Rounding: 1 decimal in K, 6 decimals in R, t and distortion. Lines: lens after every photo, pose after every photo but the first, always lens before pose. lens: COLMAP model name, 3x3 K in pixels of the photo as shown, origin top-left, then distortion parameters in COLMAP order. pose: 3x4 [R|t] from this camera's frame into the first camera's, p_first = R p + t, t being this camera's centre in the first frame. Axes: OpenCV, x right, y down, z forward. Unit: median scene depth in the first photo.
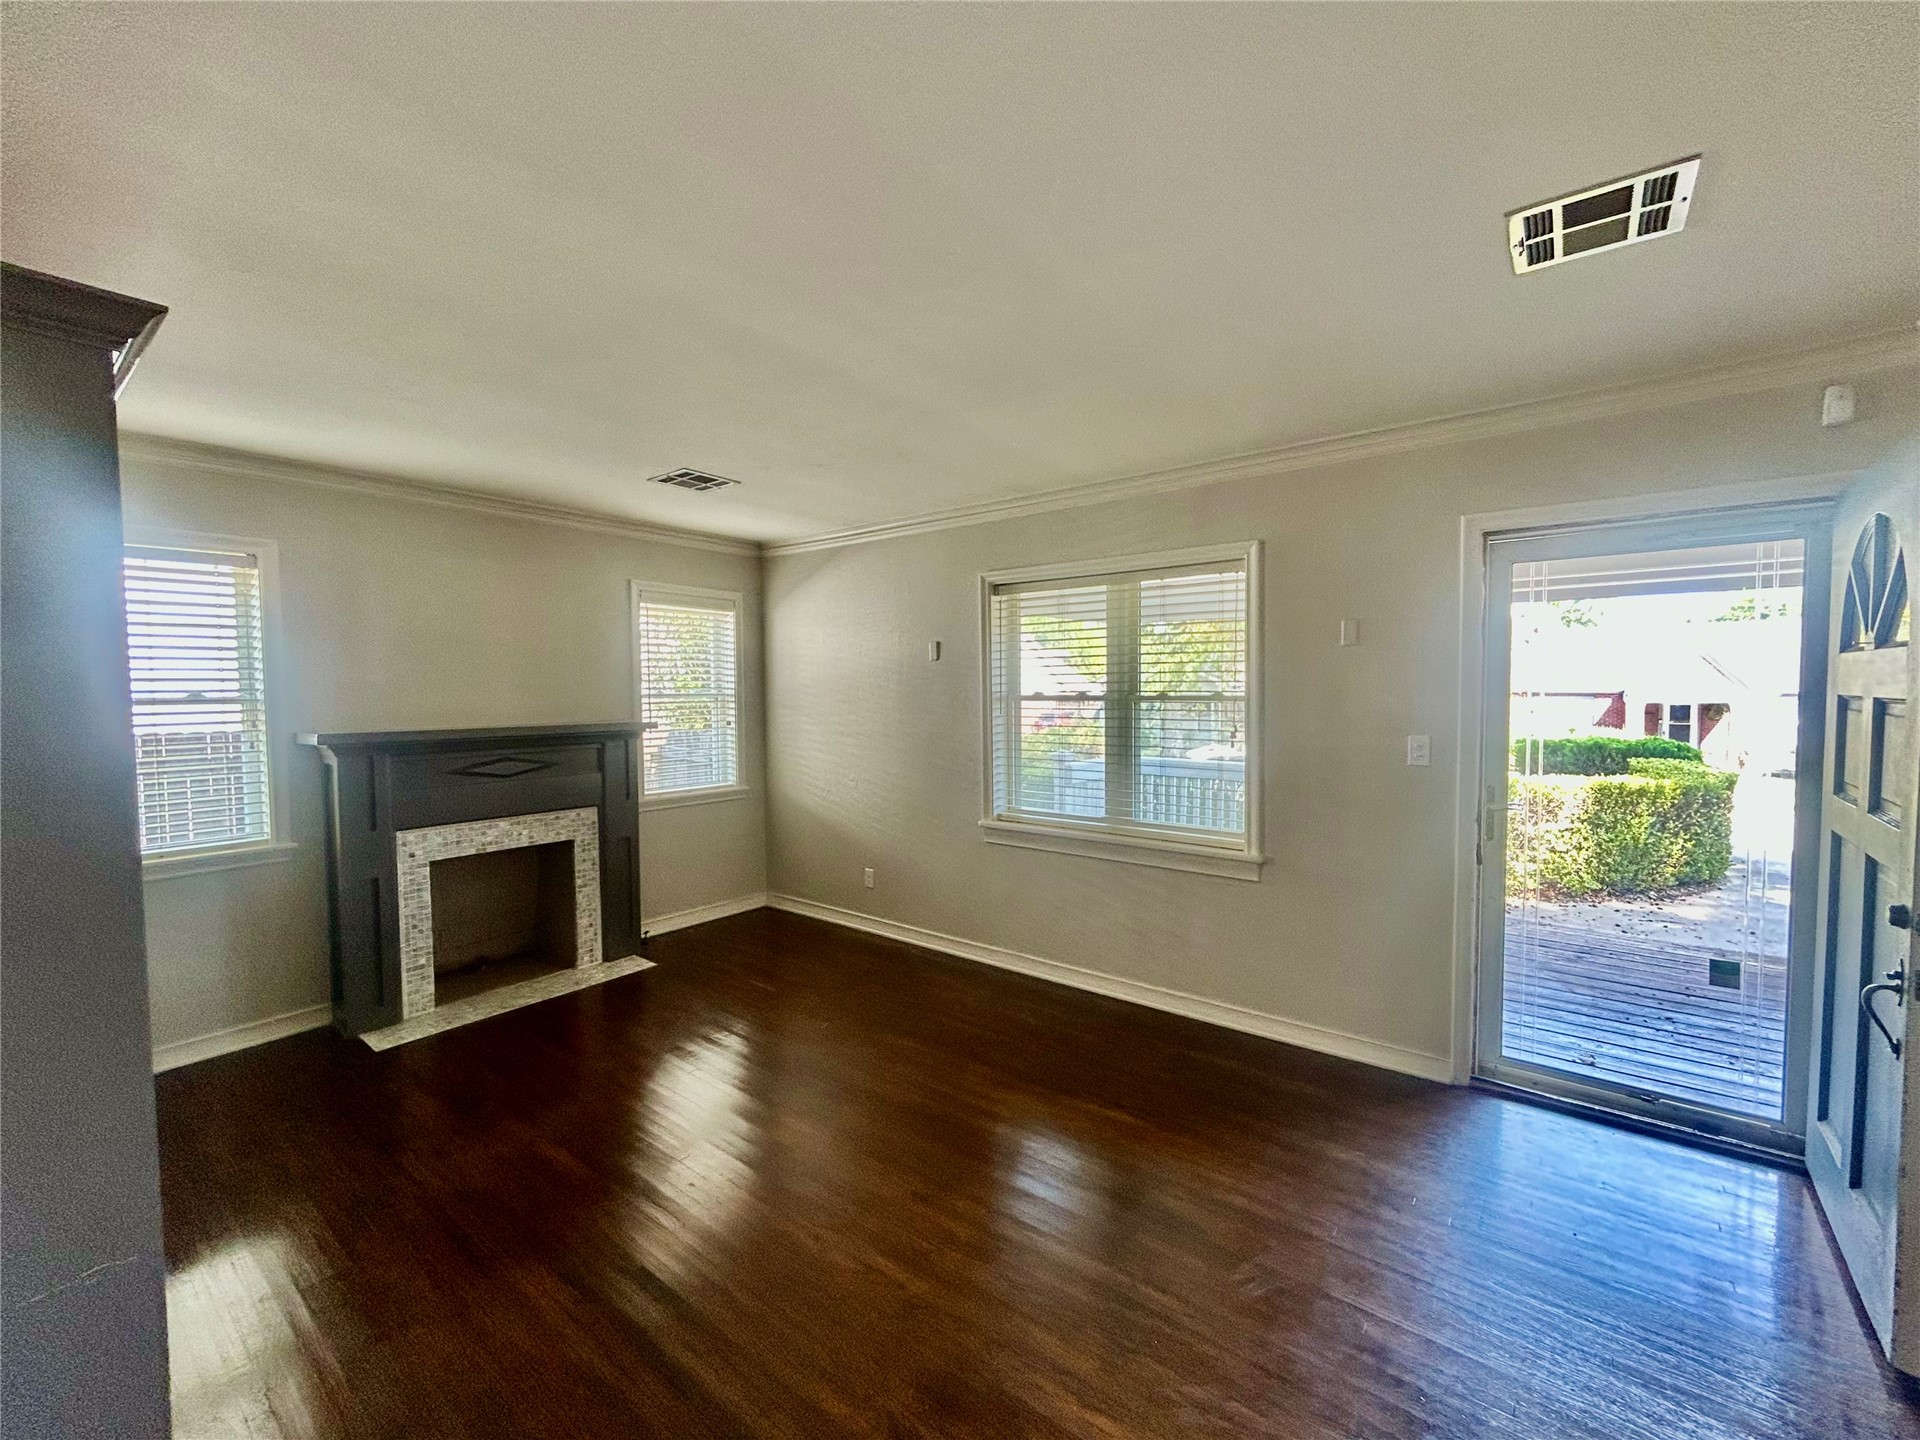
lens RADIAL K [[785.1, 0, 957.8], [0, 785.1, 727.8], [0, 0, 1]] dist [0.000469, 0.000626]
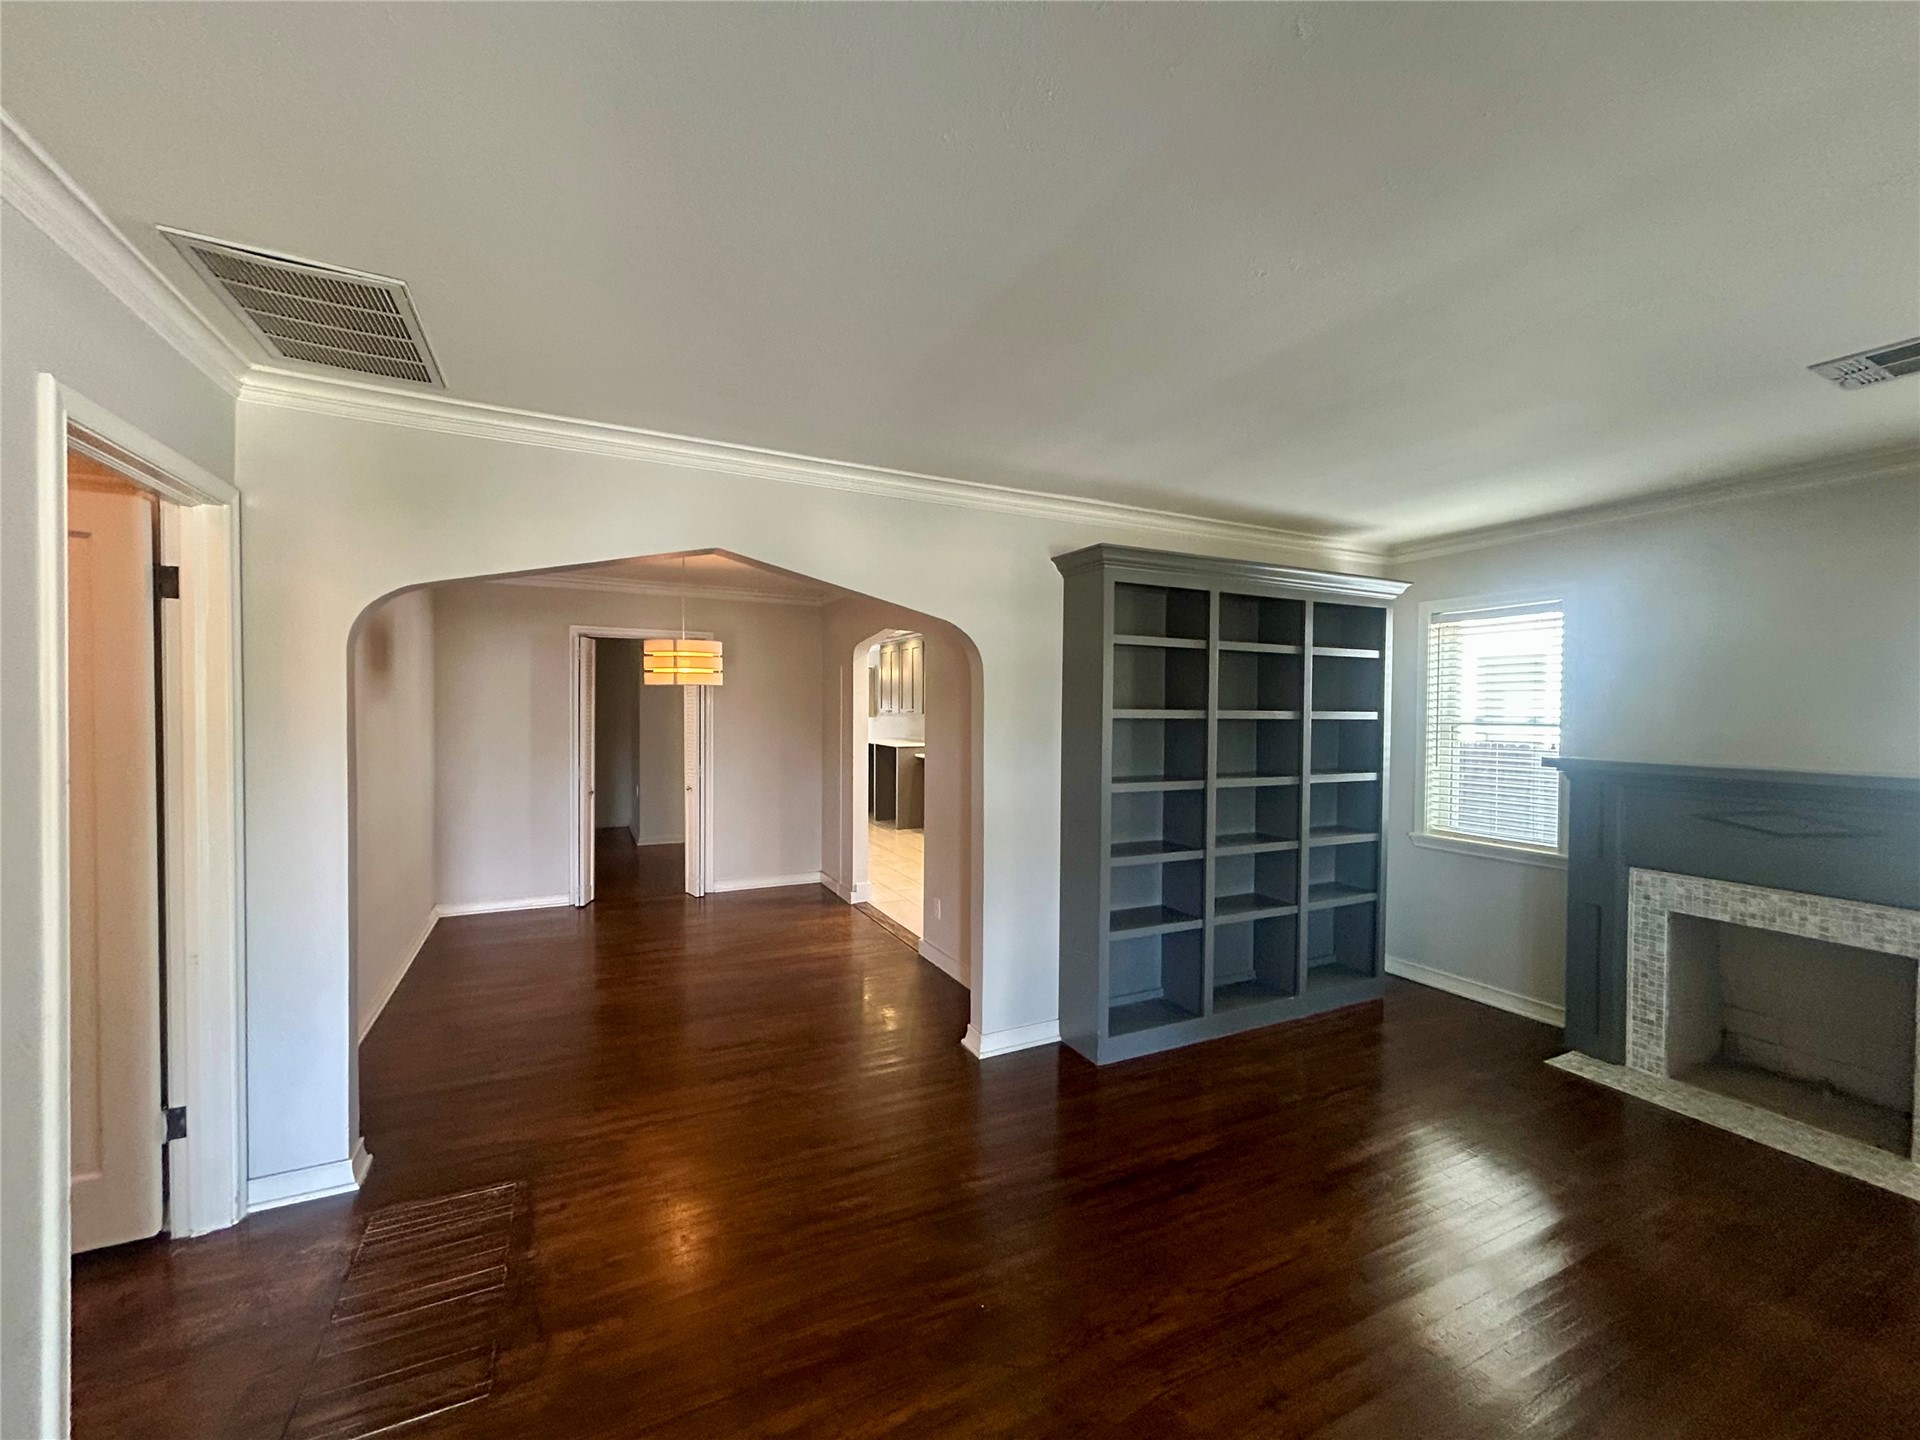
lens RADIAL K [[780.1, 0, 966.3], [0, 780.1, 721.8], [0, 0, 1]] dist [0.001014, 0.000175]
pose [[-0.427065, 0.018573, -0.904030, 0.440228], [-0.055203, 0.997389, 0.046569, -0.039180], [0.902535, 0.069793, -0.424924, 0.607406]]
